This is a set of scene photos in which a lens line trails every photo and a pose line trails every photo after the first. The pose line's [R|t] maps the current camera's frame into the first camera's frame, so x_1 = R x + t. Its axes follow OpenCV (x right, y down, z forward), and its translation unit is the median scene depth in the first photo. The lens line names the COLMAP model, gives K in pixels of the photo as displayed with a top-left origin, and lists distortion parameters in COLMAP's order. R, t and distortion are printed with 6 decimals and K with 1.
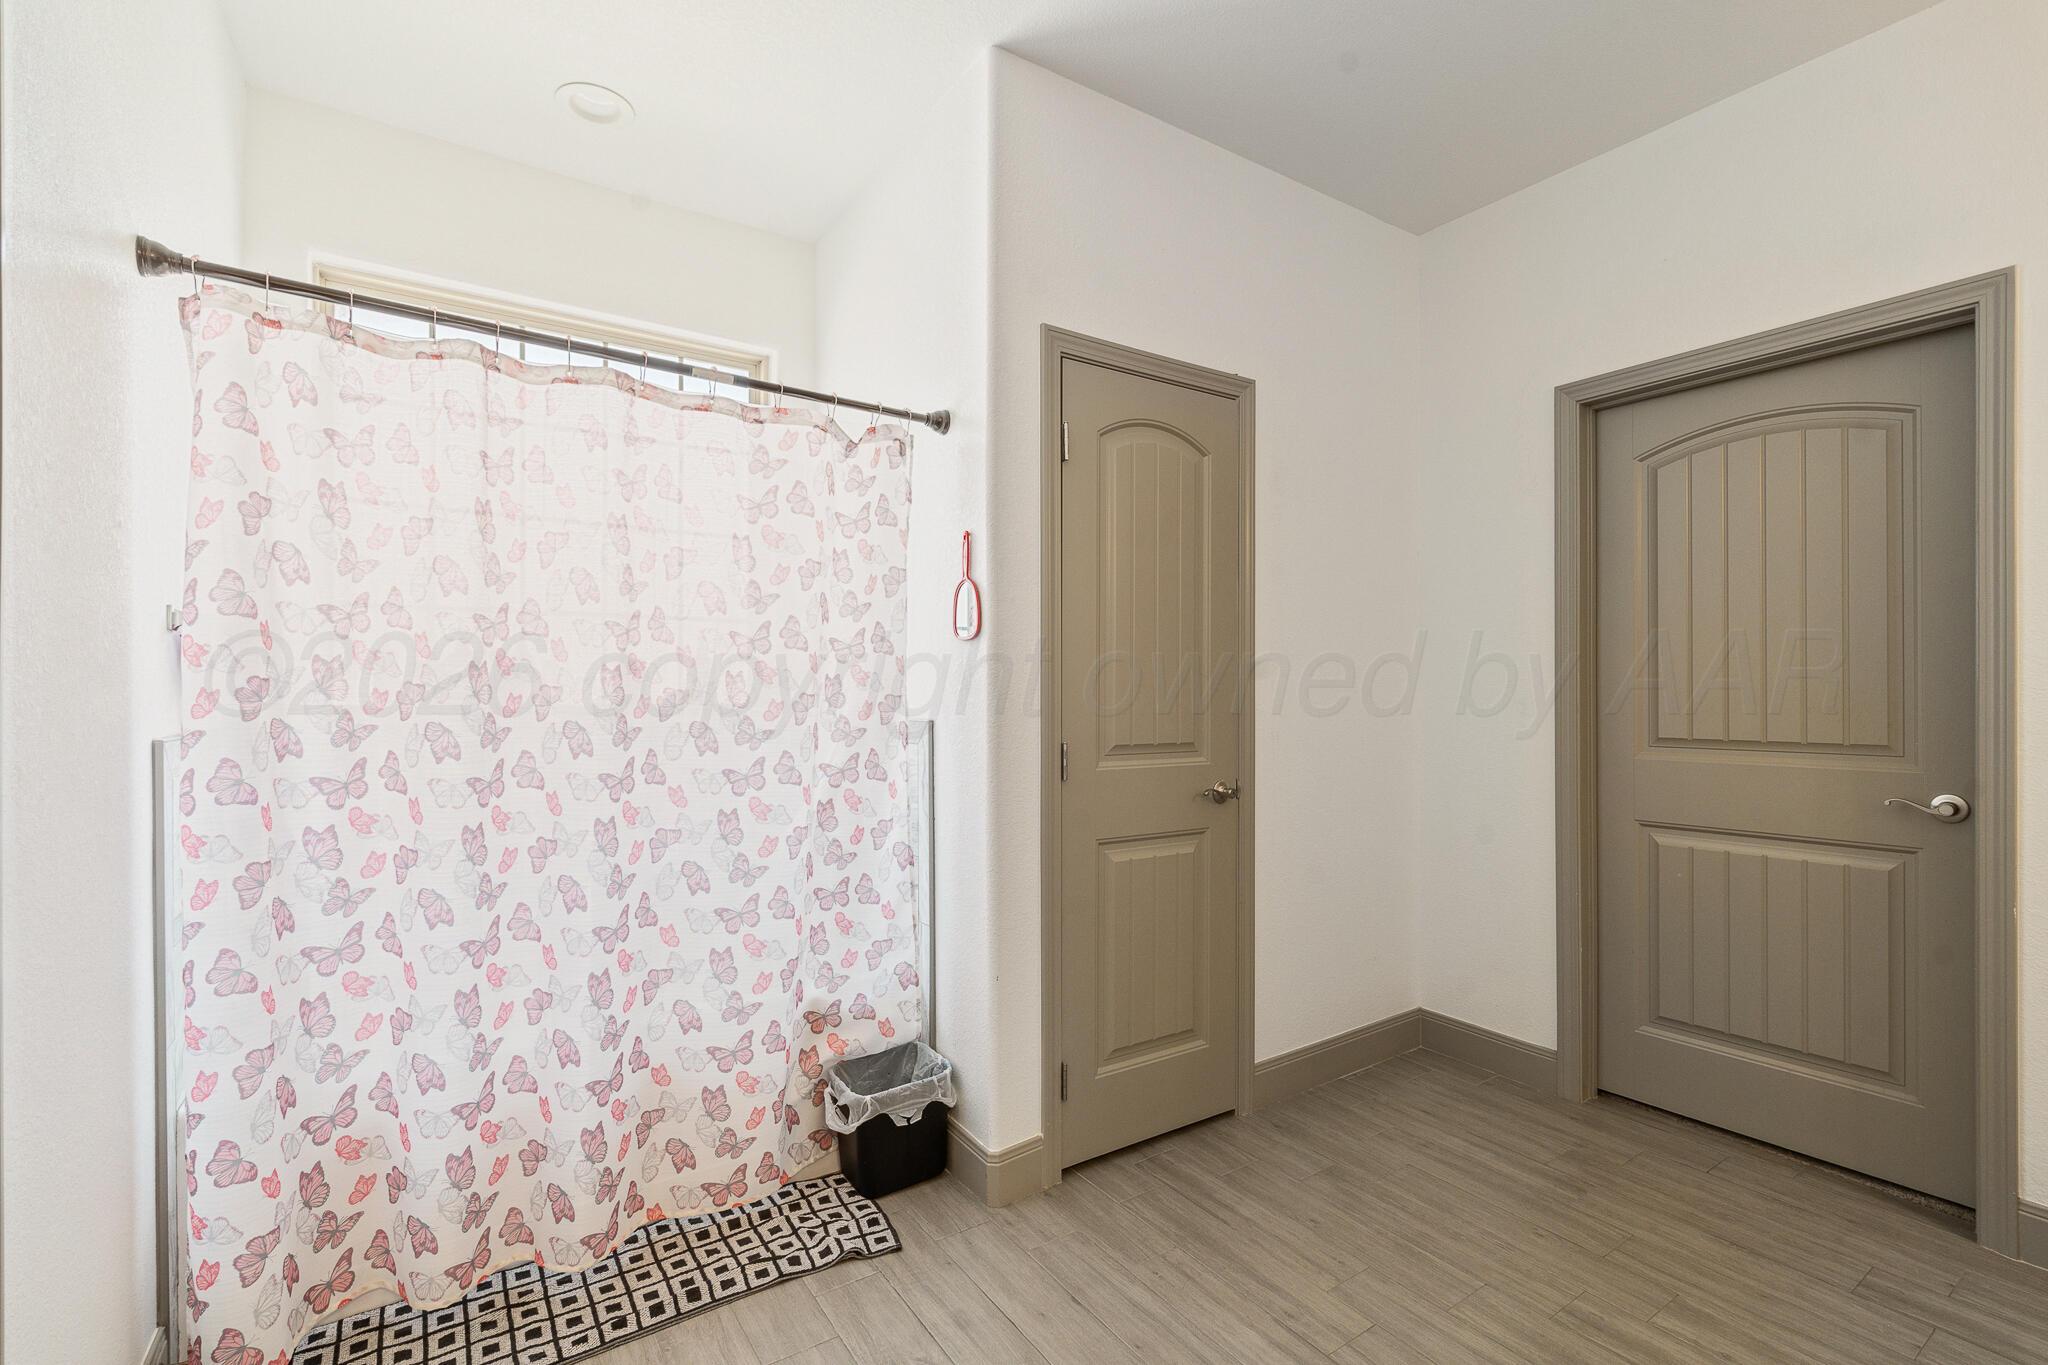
lens RADIAL K [[905.3, 0, 1020.2], [0, 905.3, 695.2], [0, 0, 1]] dist [-0.004258, 0.000648]
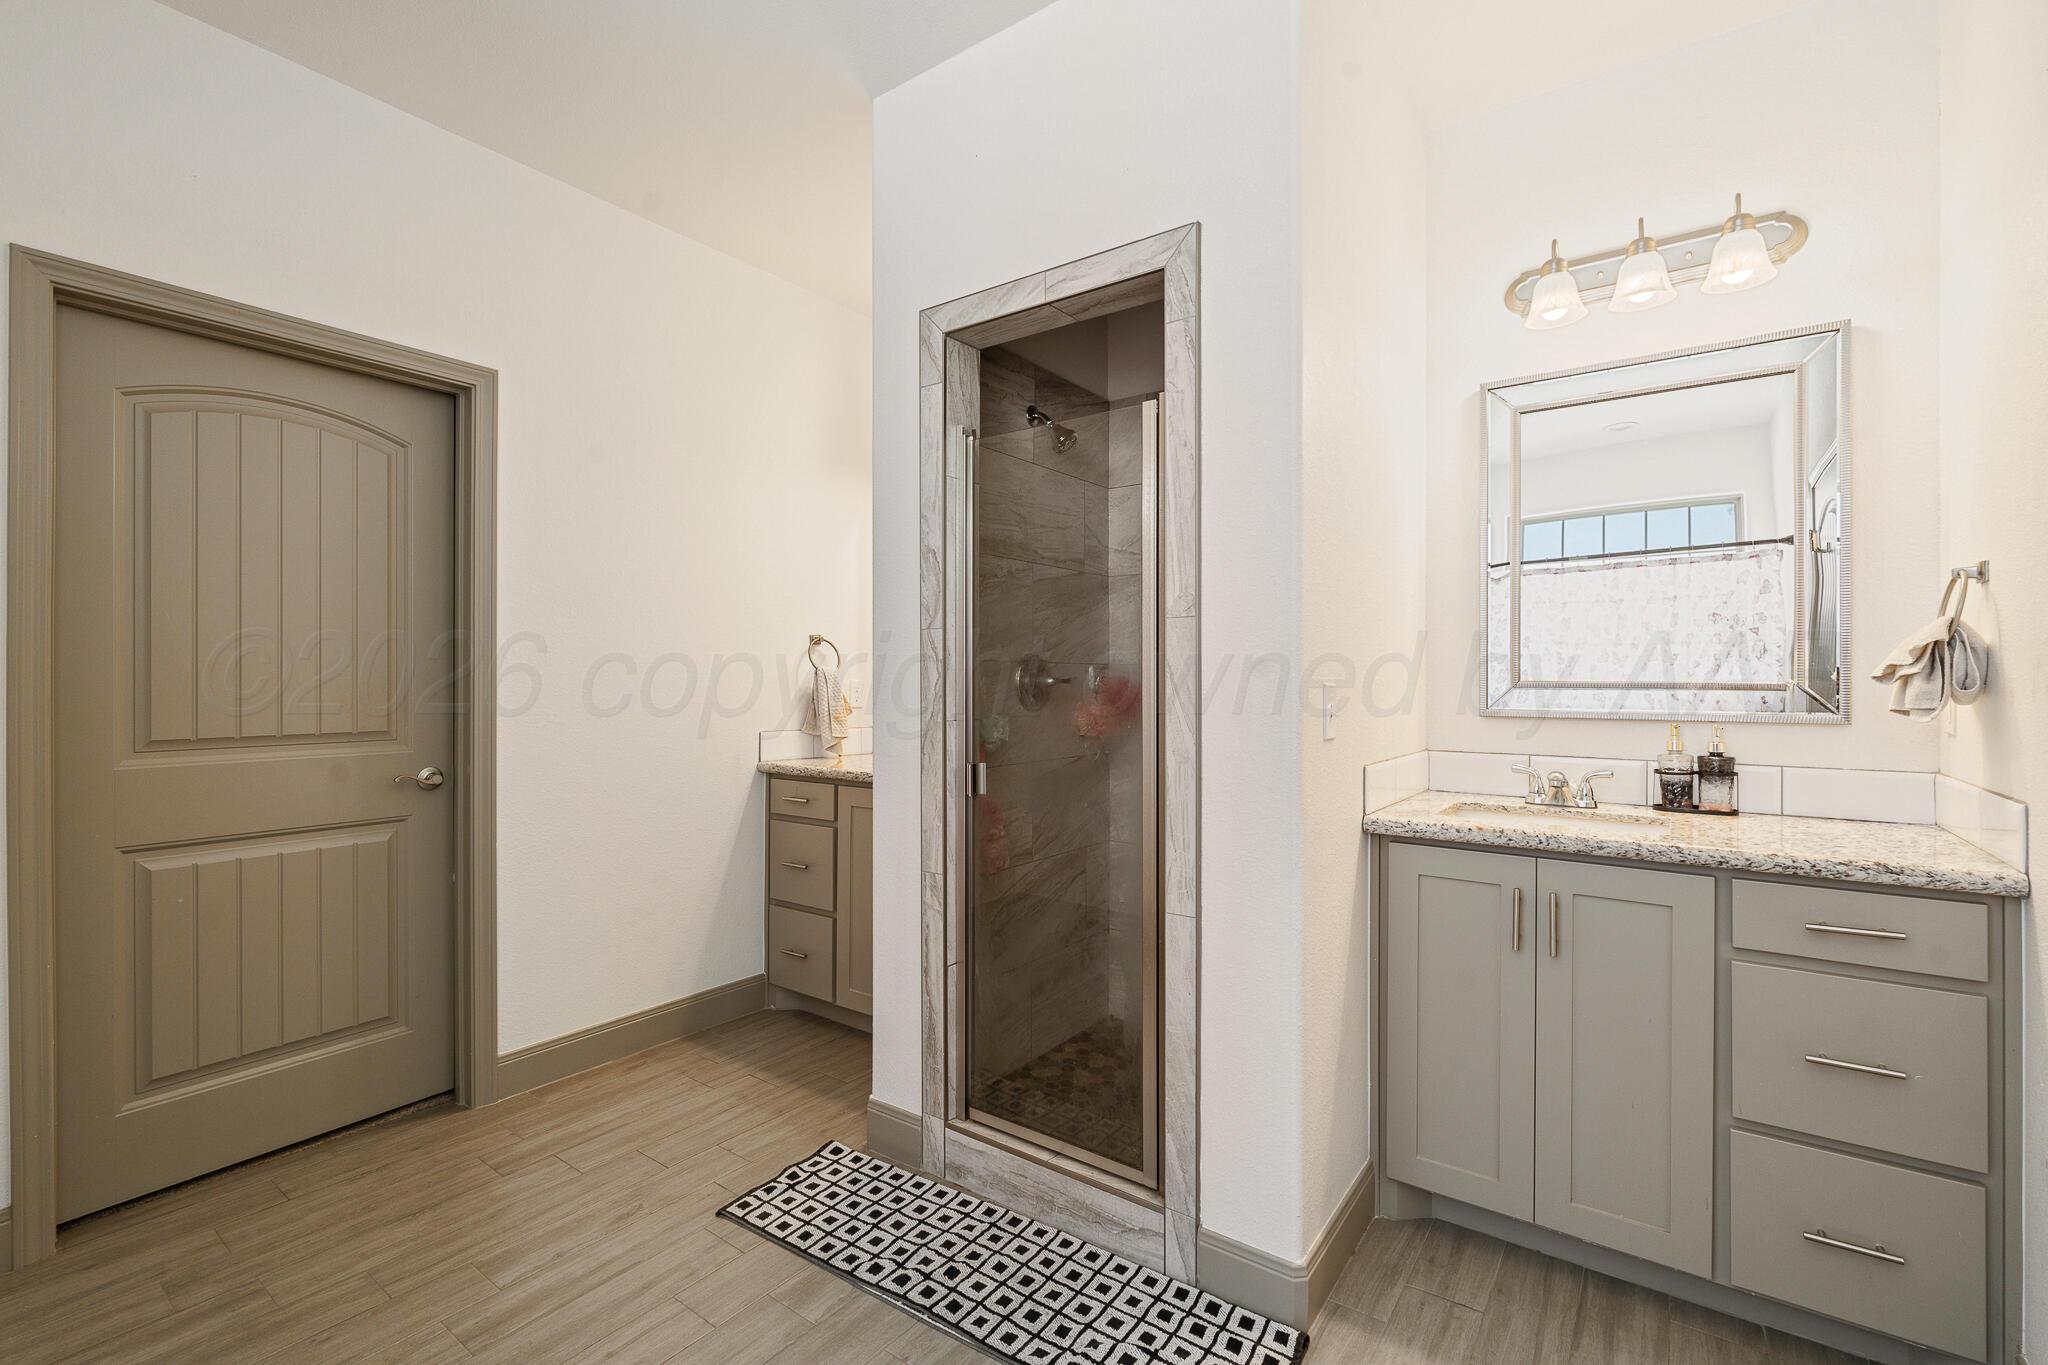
lens RADIAL K [[905.3, 0, 1035.0], [0, 905.3, 672.6], [0, 0, 1]] dist [-0.004258, 0.000648]
pose [[-0.350049, 0.007797, 0.936699, -0.387446], [0.002890, 0.999970, -0.007243, -0.007570], [-0.936727, 0.000172, -0.350061, 0.603828]]
